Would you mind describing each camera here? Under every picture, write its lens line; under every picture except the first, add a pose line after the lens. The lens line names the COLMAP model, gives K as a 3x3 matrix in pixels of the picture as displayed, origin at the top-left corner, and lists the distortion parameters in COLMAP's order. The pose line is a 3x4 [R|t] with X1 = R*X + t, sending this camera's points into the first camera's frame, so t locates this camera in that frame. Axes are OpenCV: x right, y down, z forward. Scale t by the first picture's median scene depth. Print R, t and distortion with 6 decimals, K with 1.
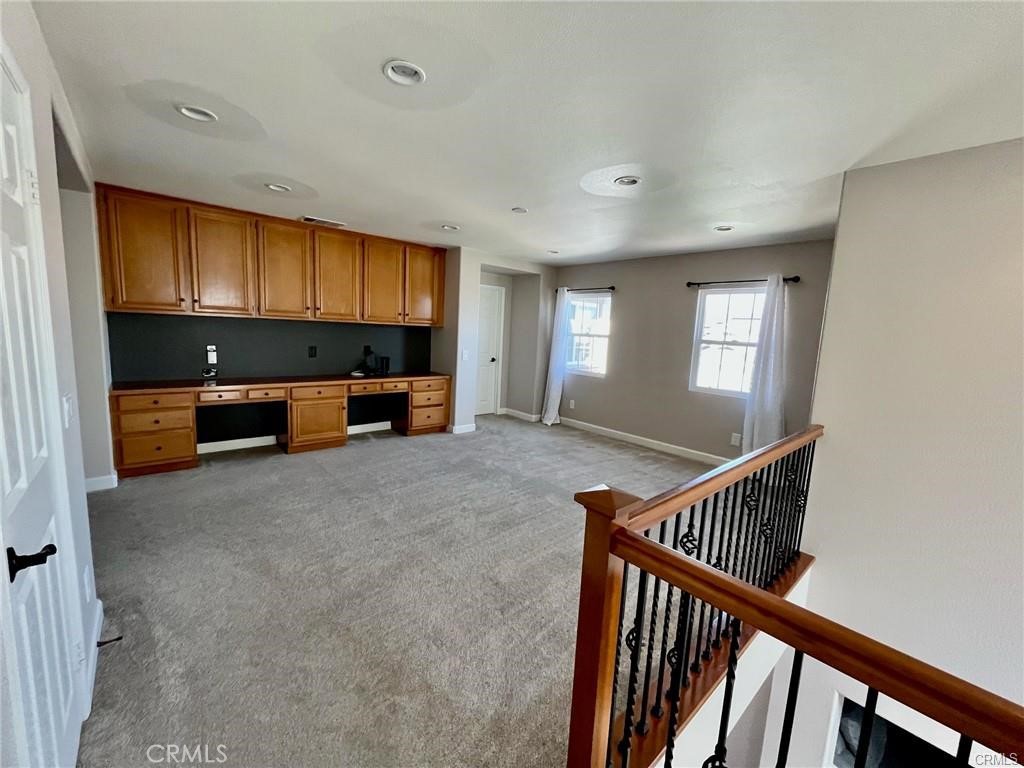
lens RADIAL K [[415.0, 0, 511.0], [0, 415.0, 384.3], [0, 0, 1]] dist [-0.001302, -0.000003]
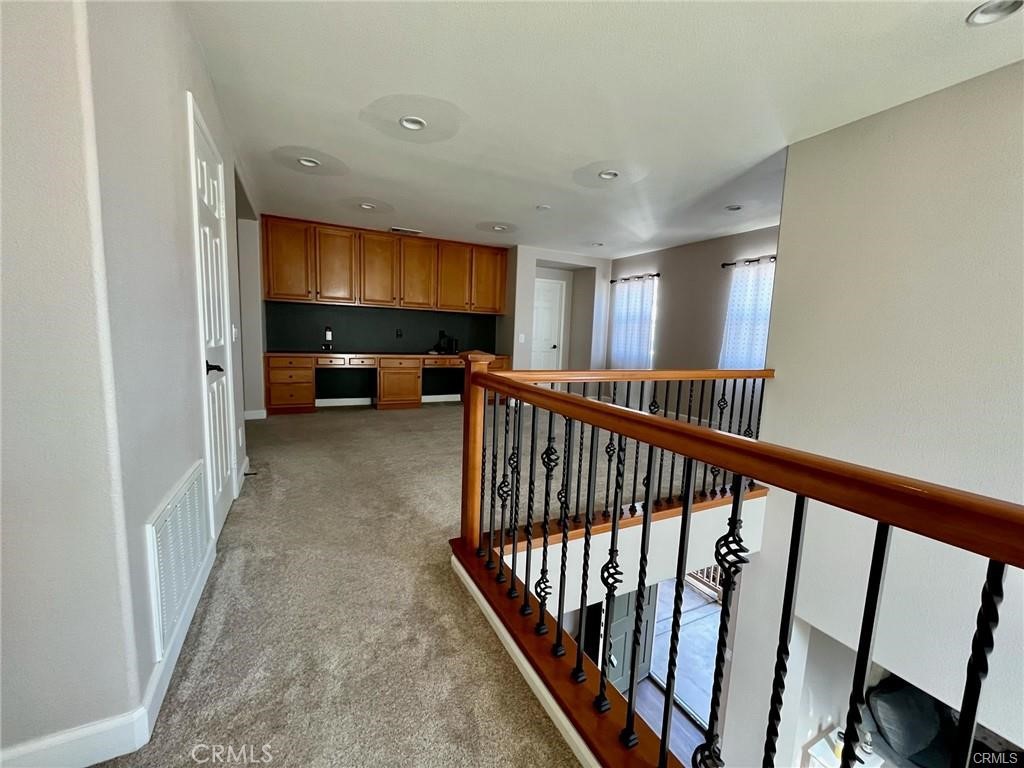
lens RADIAL K [[415.0, 0, 511.3], [0, 415.0, 383.0], [0, 0, 1]] dist [-0.001302, -0.000003]
pose [[0.967249, 0.018176, -0.253177, 0.205362], [-0.024336, 0.999479, -0.021218, 0.104381], [0.252659, 0.026685, 0.967187, -0.162104]]
